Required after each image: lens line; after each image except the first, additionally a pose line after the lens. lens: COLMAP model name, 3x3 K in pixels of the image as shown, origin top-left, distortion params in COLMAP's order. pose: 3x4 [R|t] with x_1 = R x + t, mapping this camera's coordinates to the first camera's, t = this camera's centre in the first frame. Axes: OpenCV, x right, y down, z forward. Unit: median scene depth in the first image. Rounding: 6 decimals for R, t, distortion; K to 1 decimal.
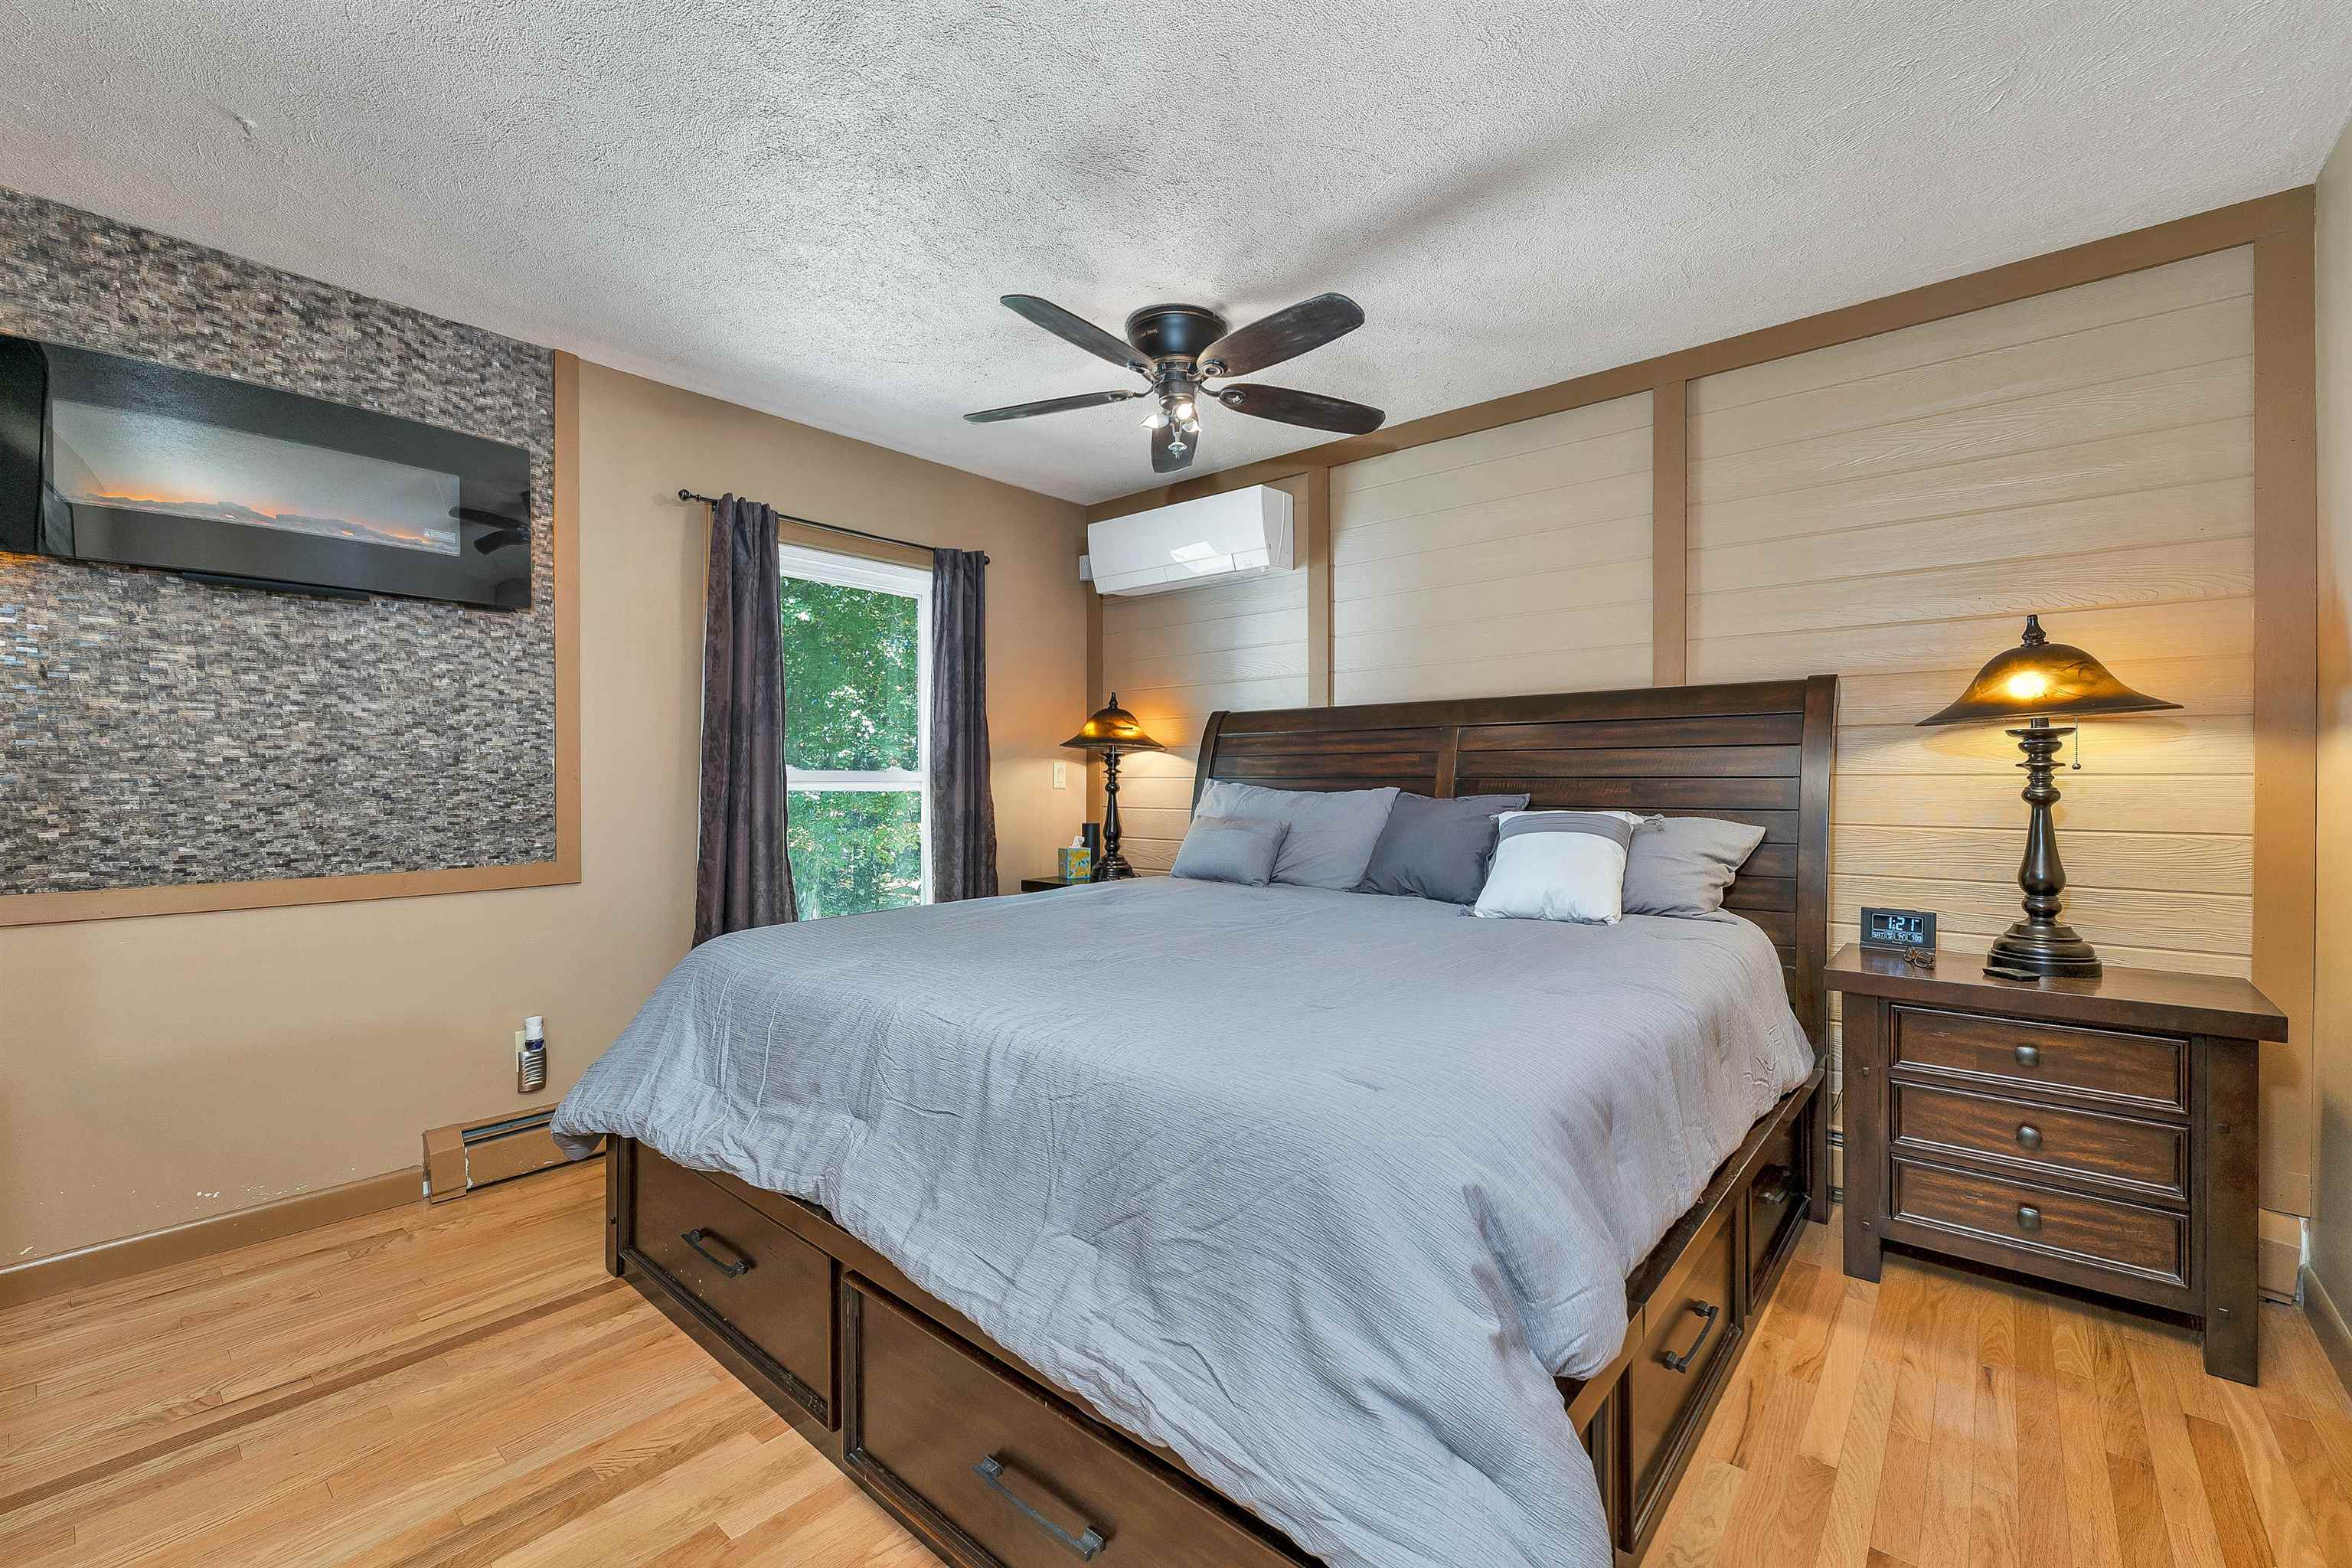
lens RADIAL K [[967.6, 0, 1176.4], [0, 967.6, 773.9], [0, 0, 1]] dist [0.002182, 0.000671]
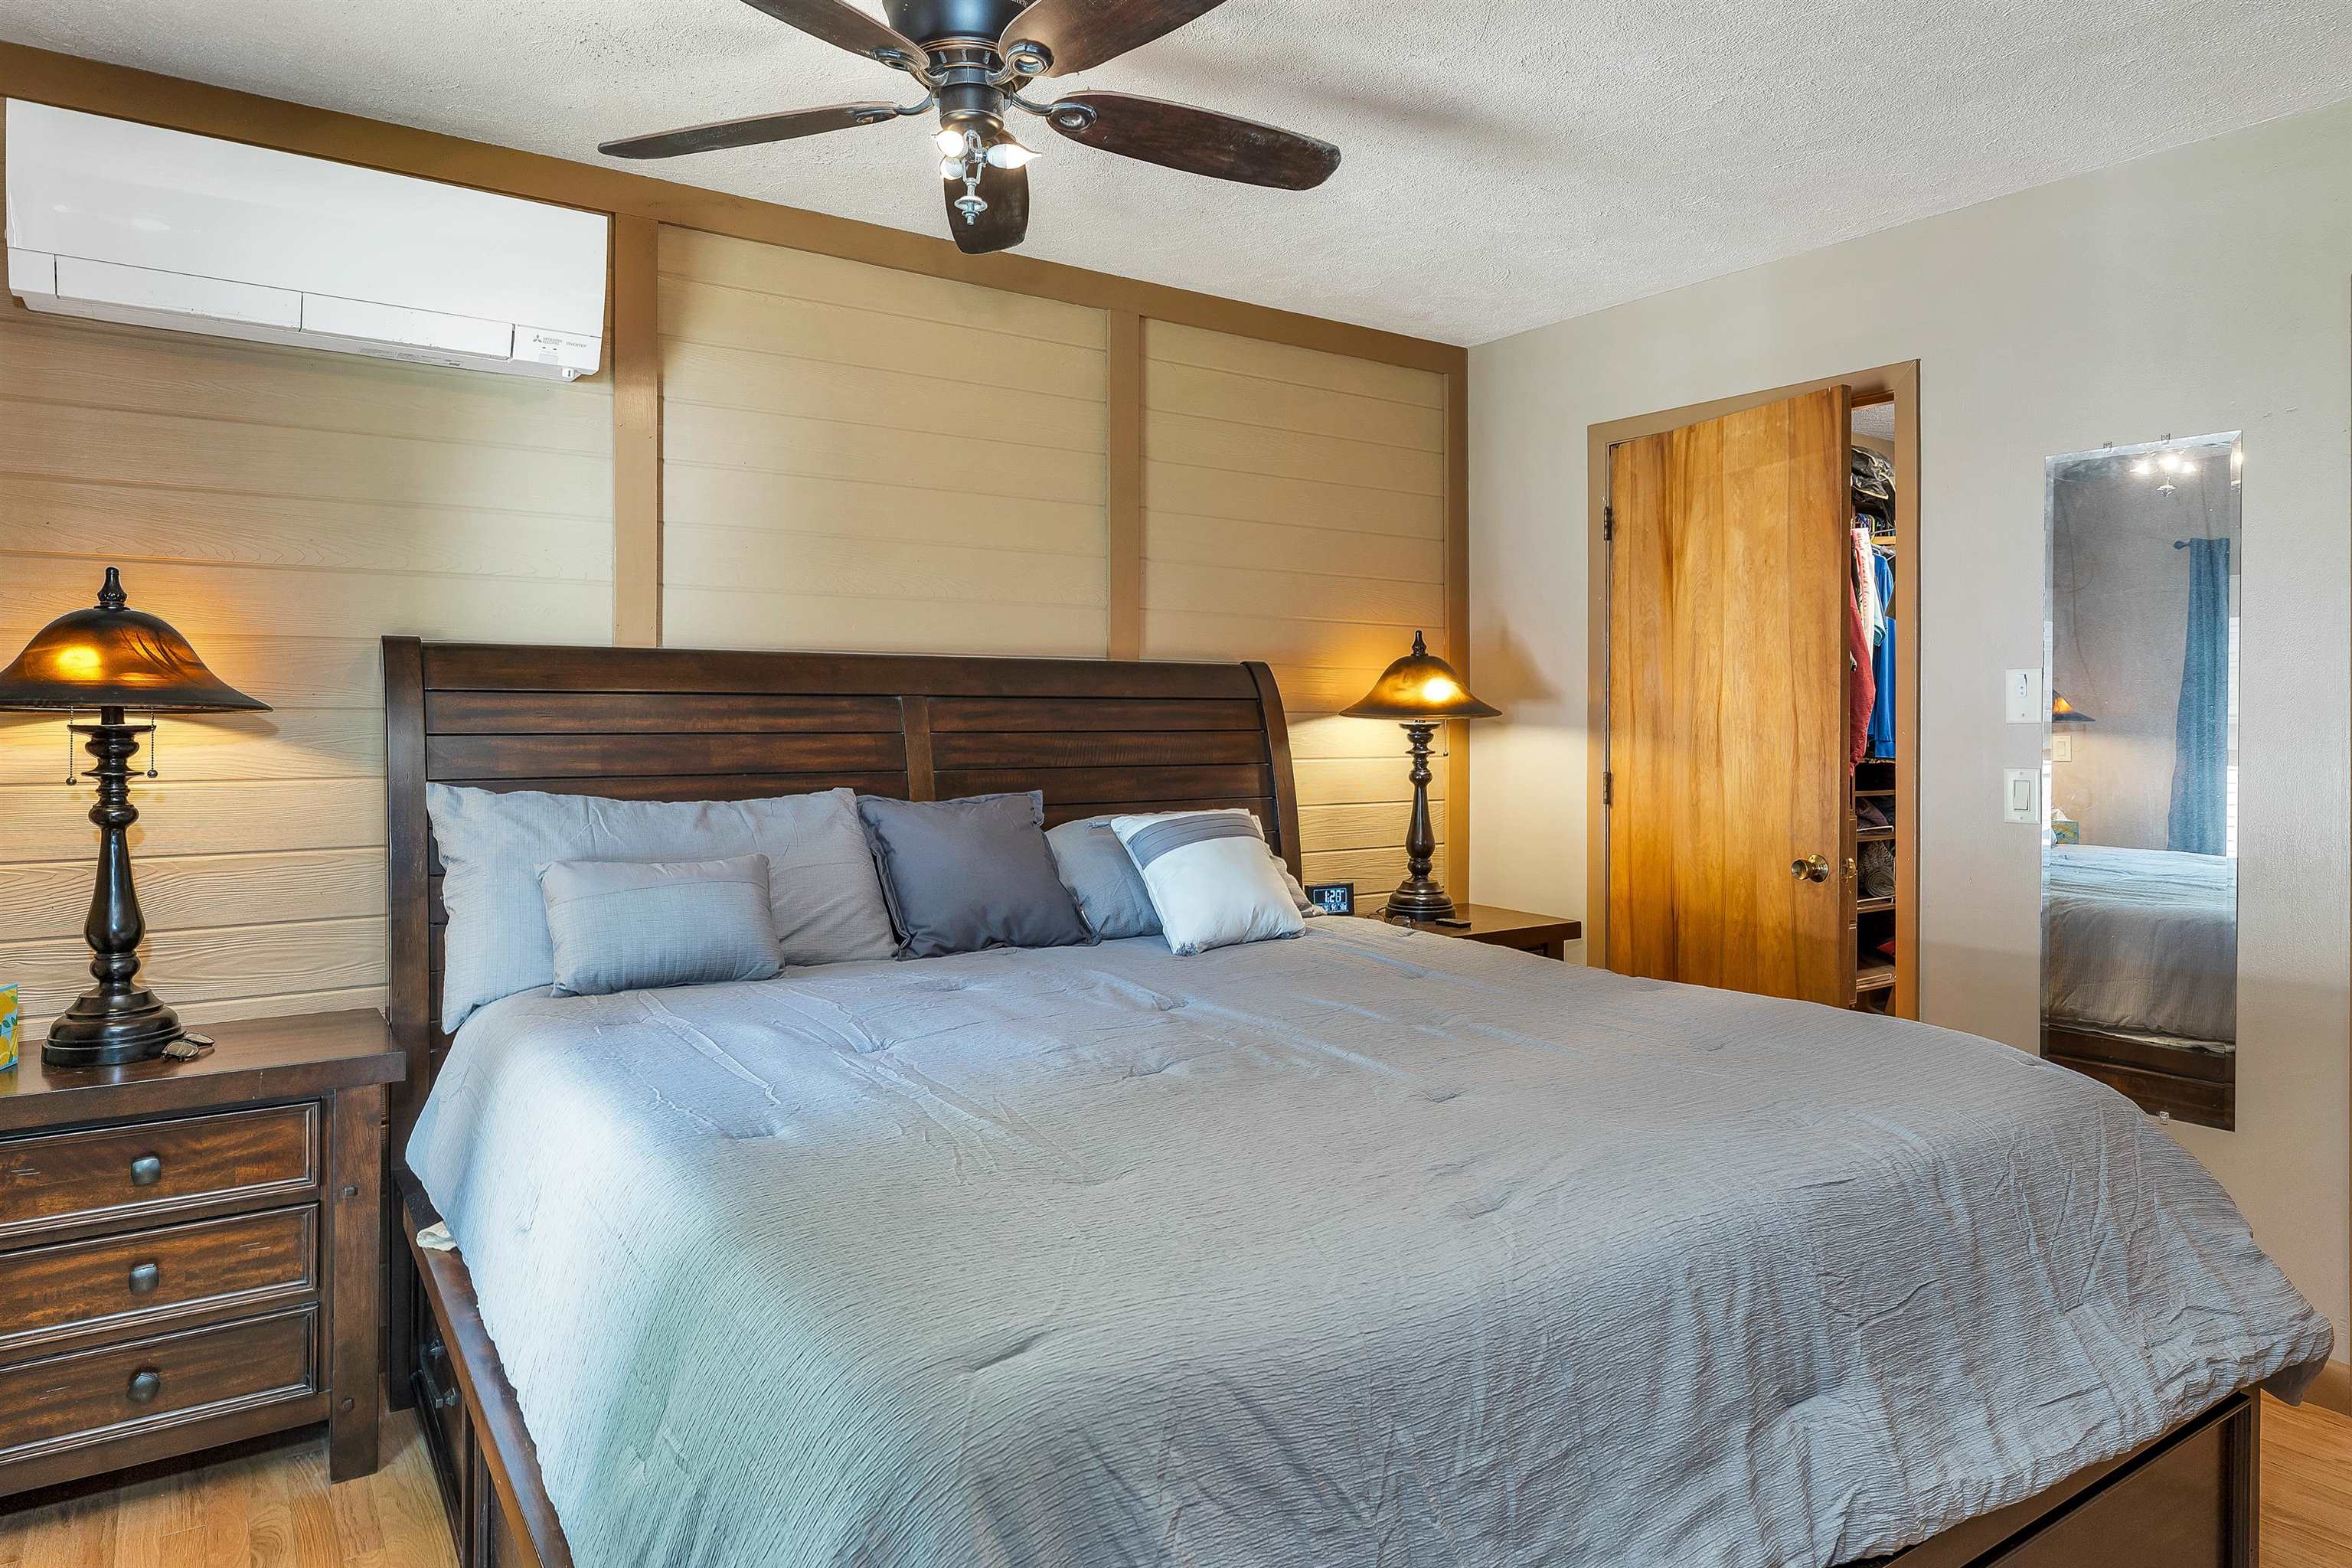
lens RADIAL K [[1430.2, 0, 1177.8], [0, 1430.2, 774.1], [0, 0, 1]] dist [-0.005270, -0.002742]
pose [[0.205590, -0.006794, 0.978615, -1.353892], [0.015870, 0.999868, 0.003608, 0.010182], [-0.978509, 0.014789, 0.205671, 1.298277]]
